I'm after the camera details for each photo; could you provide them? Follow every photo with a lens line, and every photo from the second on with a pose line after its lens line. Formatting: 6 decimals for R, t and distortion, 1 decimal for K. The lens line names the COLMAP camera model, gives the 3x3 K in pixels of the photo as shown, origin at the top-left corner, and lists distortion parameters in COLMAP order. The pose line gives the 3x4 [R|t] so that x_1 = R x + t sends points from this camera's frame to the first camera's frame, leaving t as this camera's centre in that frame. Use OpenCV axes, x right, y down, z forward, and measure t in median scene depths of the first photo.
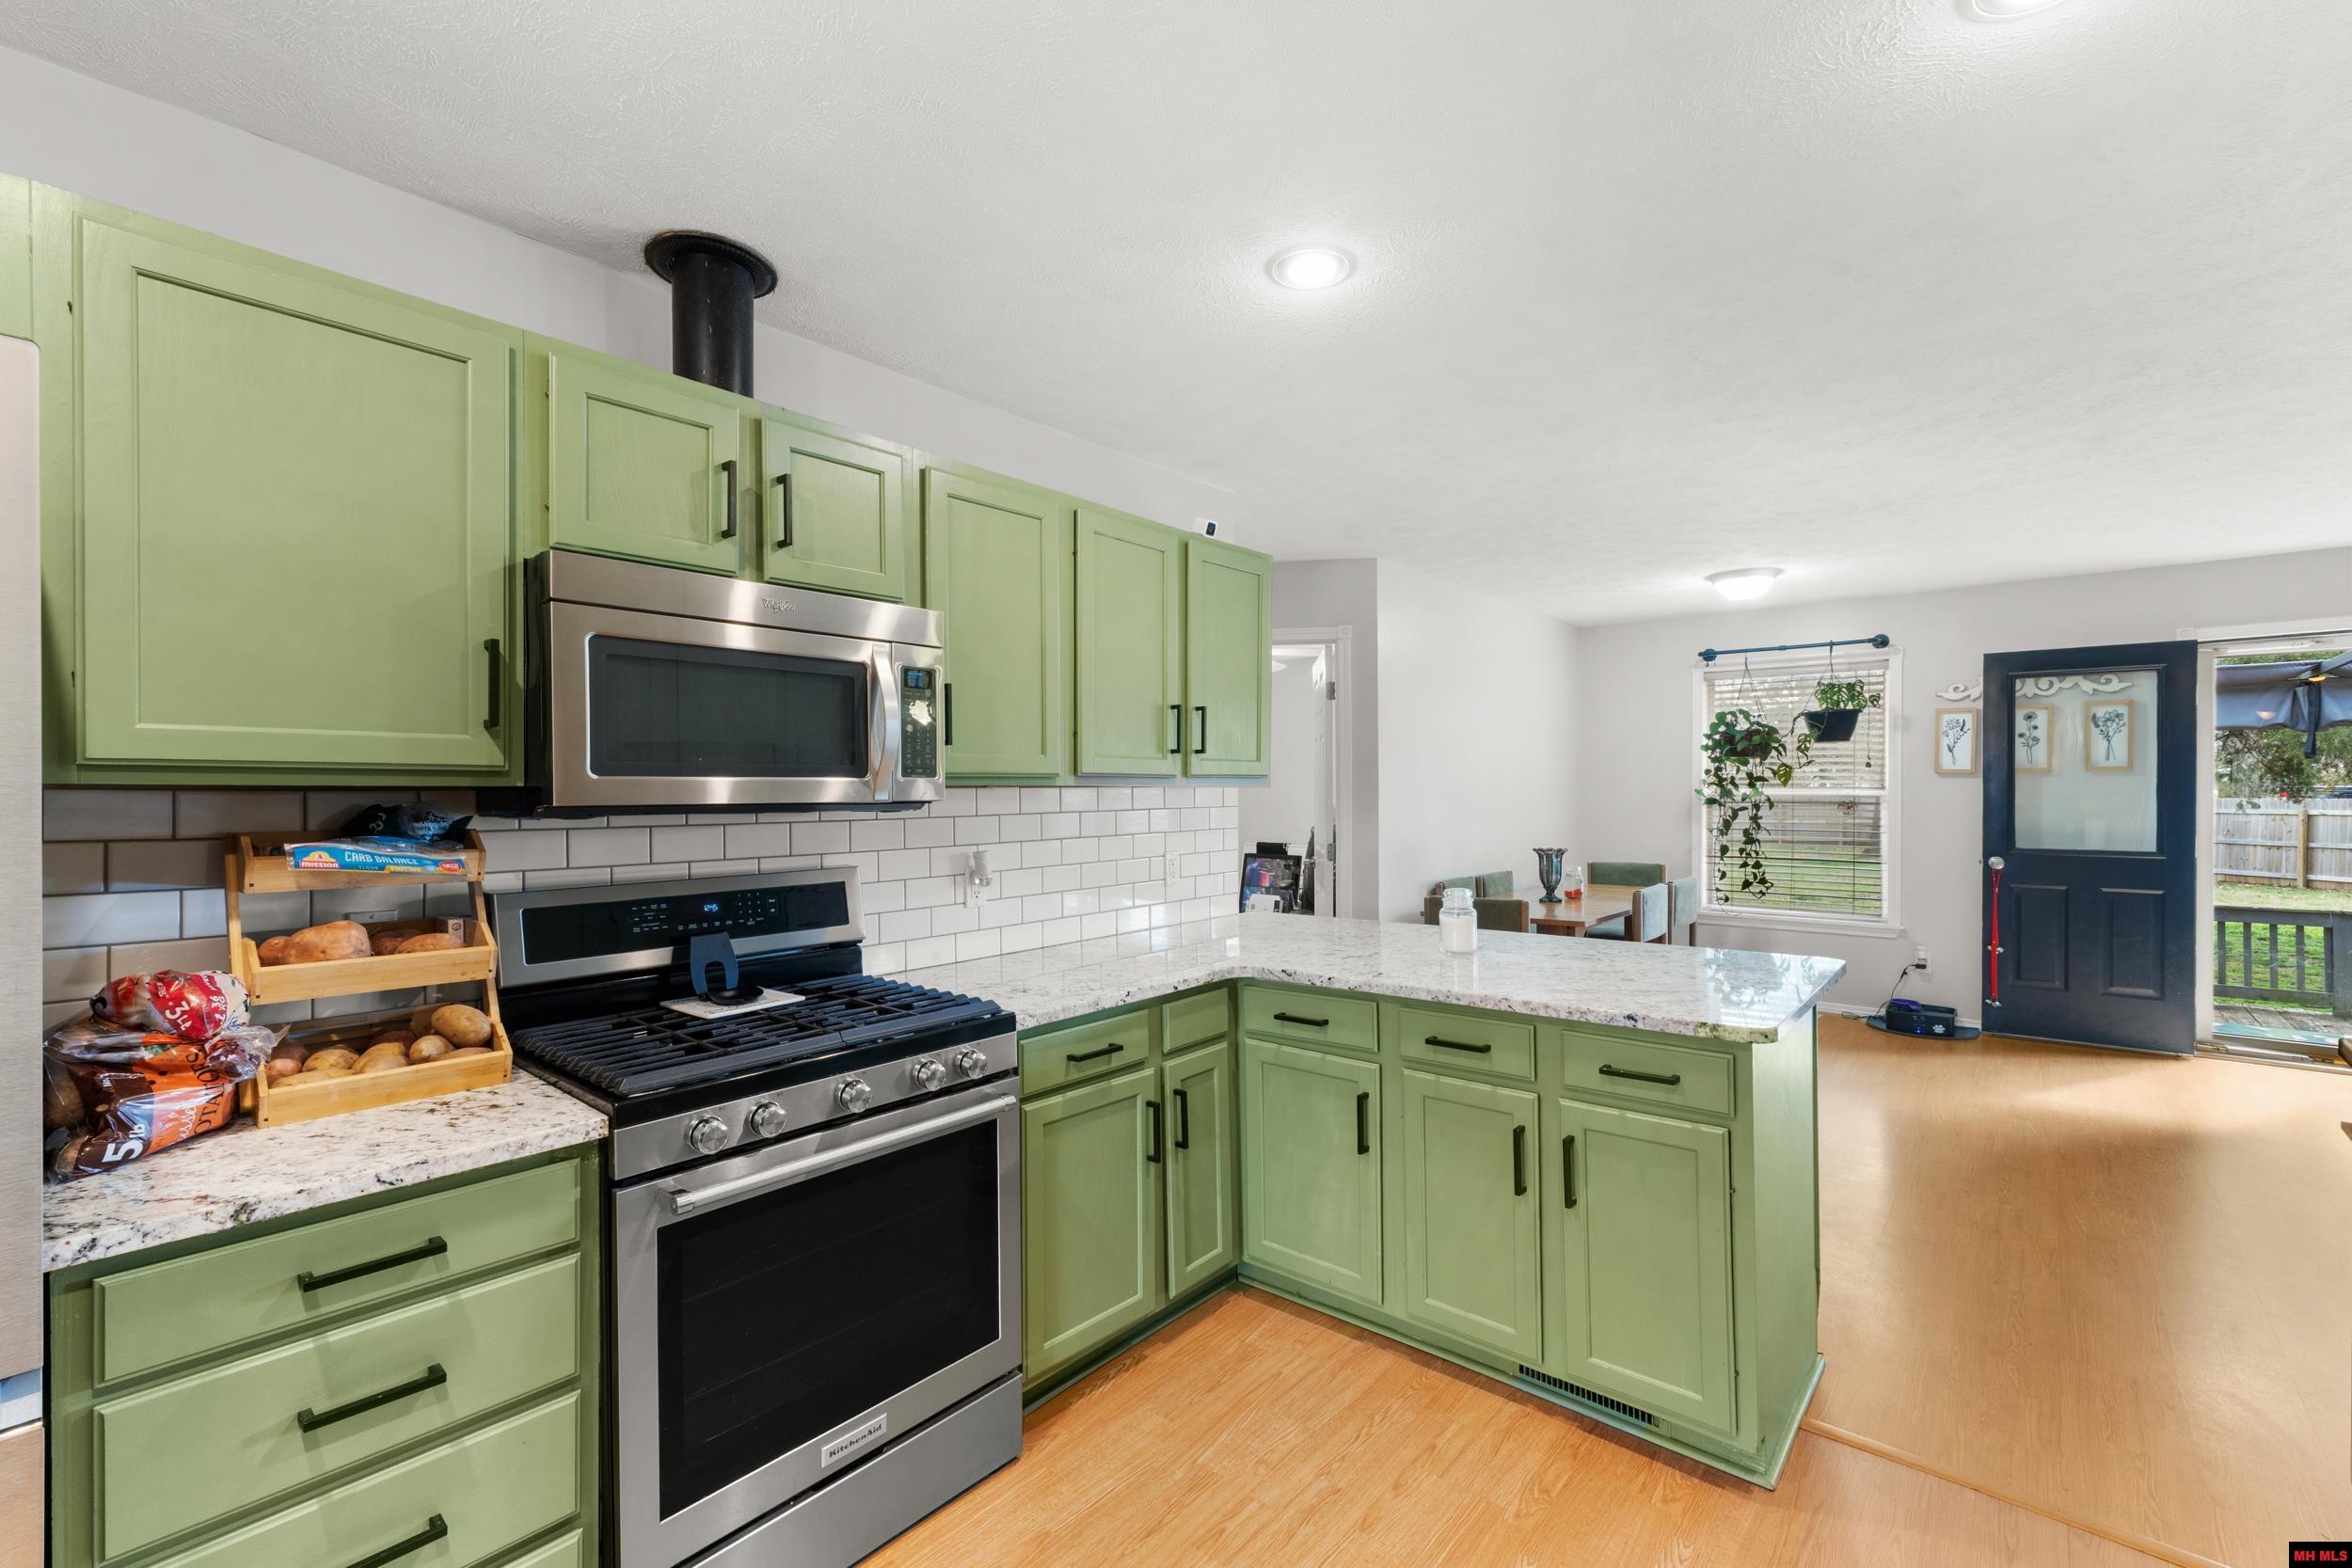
lens RADIAL K [[1012.9, 0, 1165.1], [0, 1012.9, 801.9], [0, 0, 1]] dist [0.003895, 0.000133]
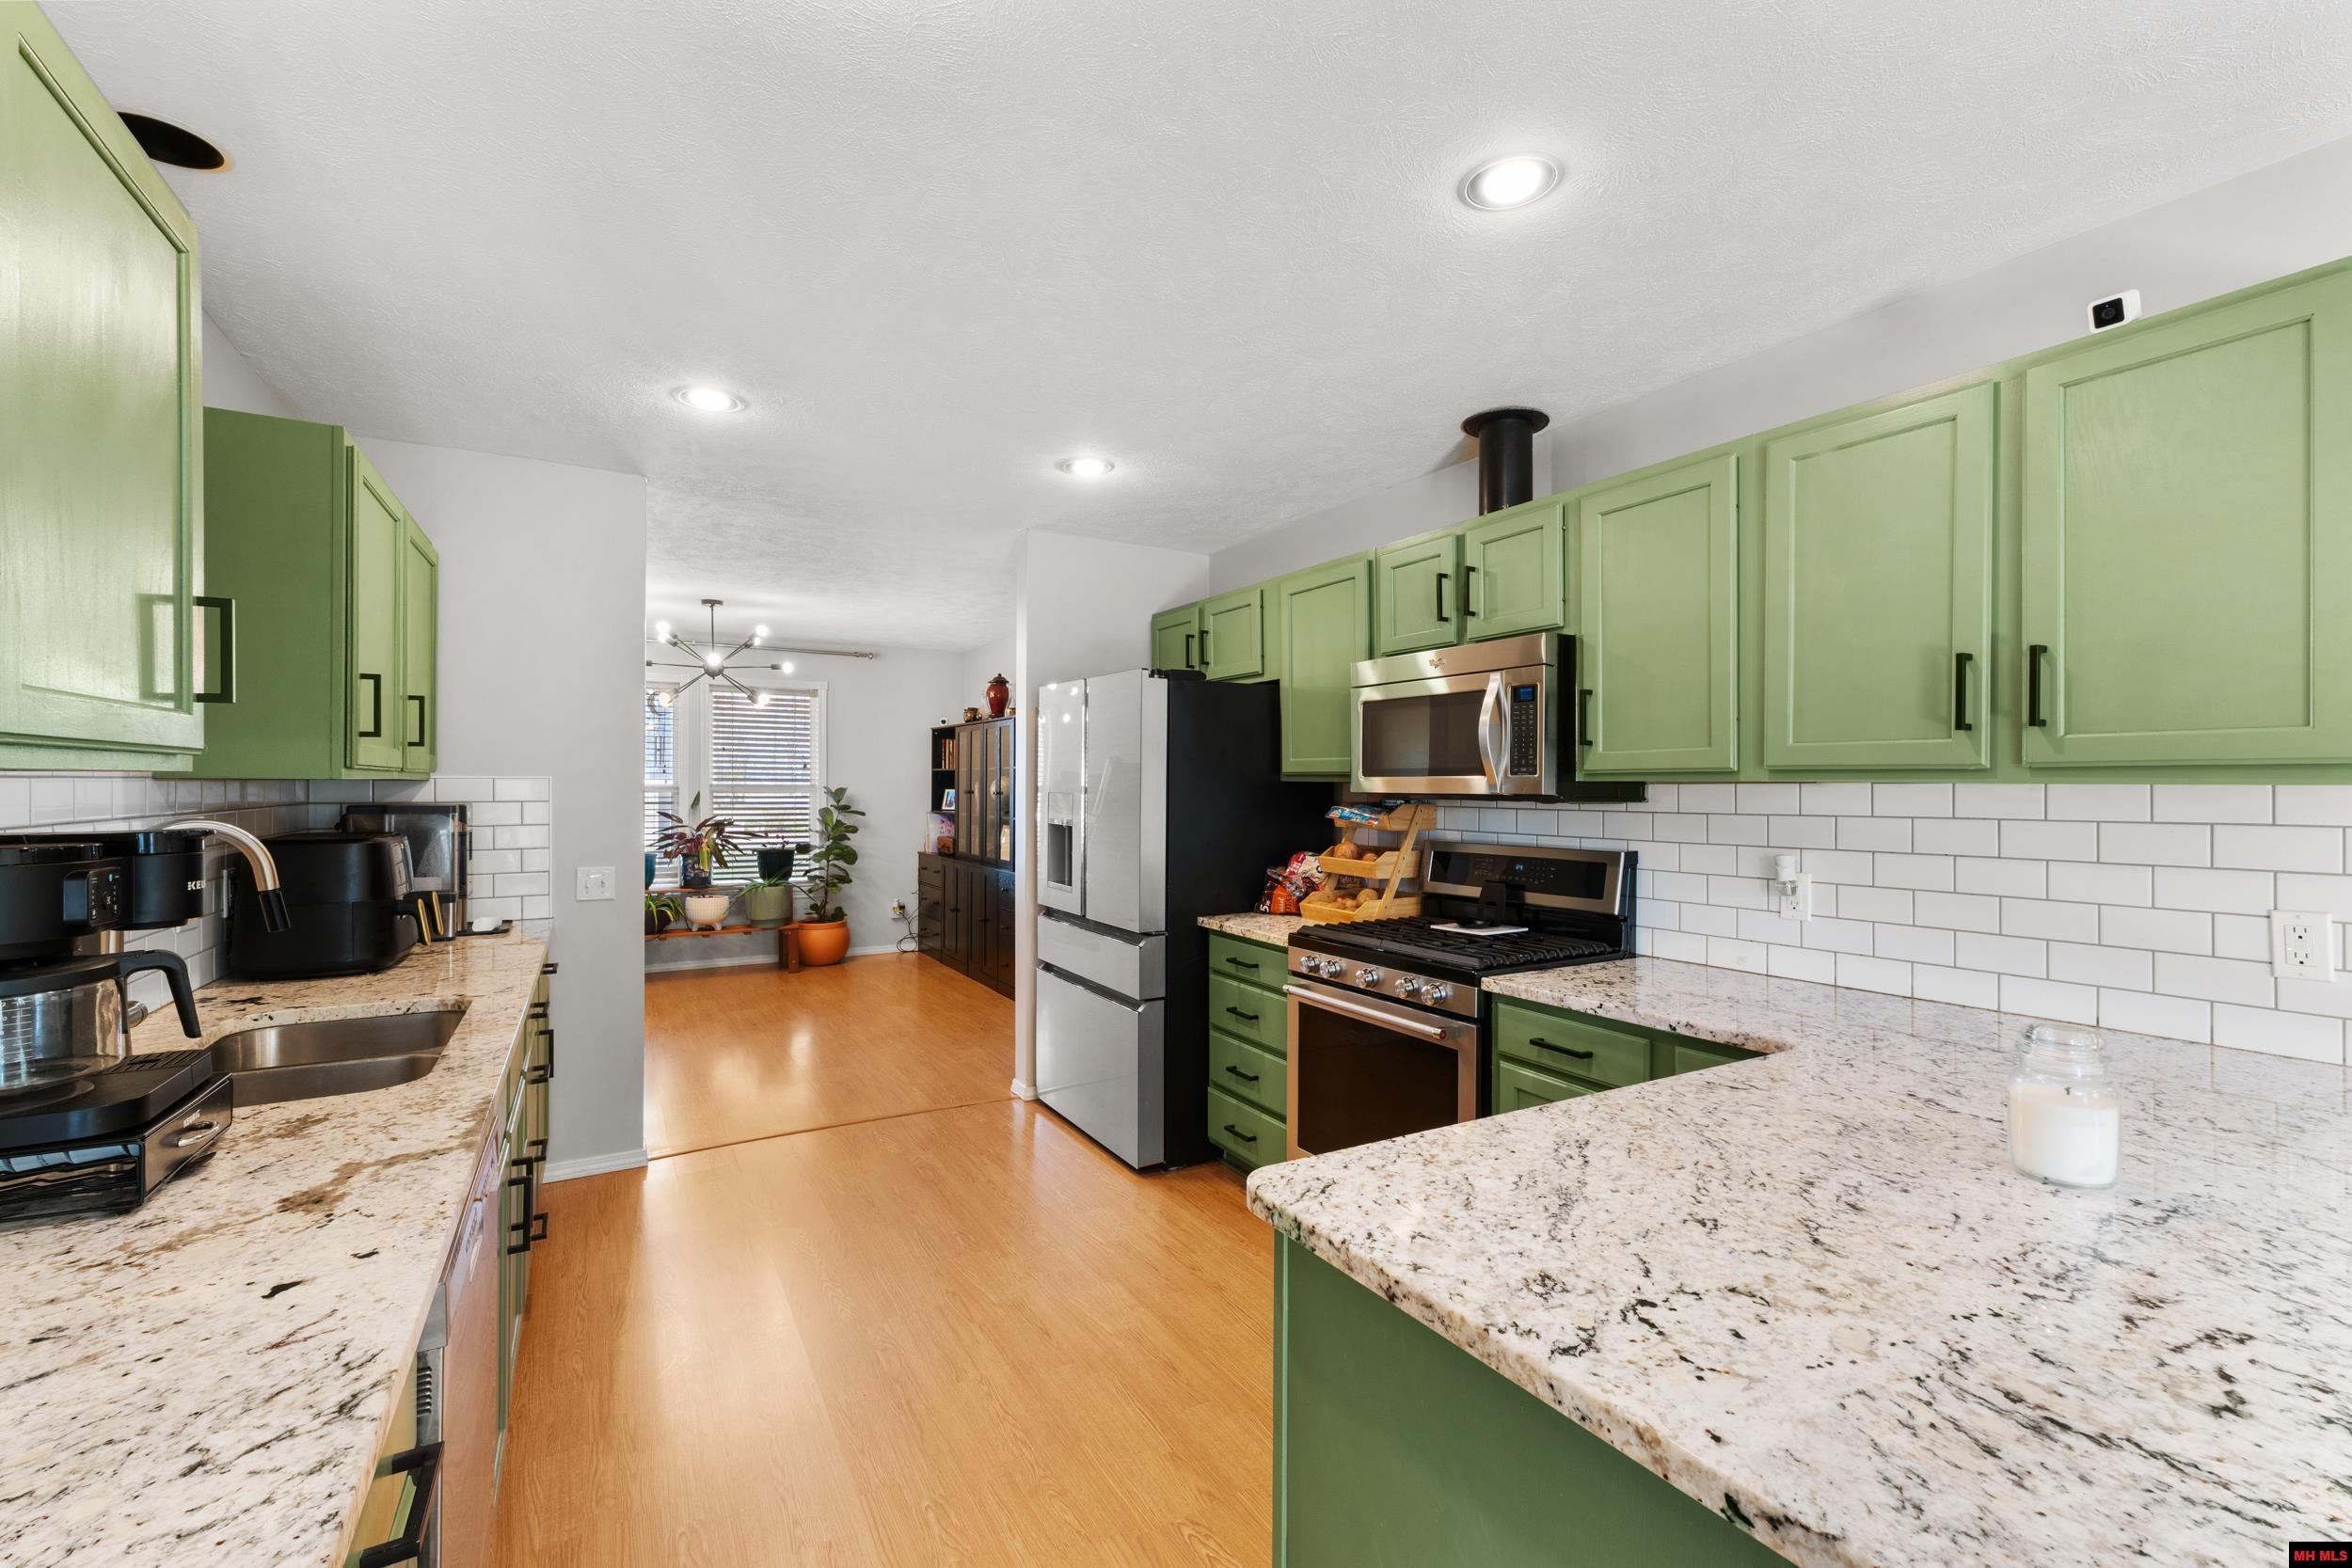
lens RADIAL K [[994.3, 0, 1185.7], [0, 994.3, 786.9], [0, 0, 1]] dist [0.000891, 0.000078]
pose [[-0.322752, 0.005878, -0.946465, 0.393422], [-0.011184, 0.999887, 0.010023, -0.006709], [0.946417, 0.013821, -0.322650, 0.385650]]
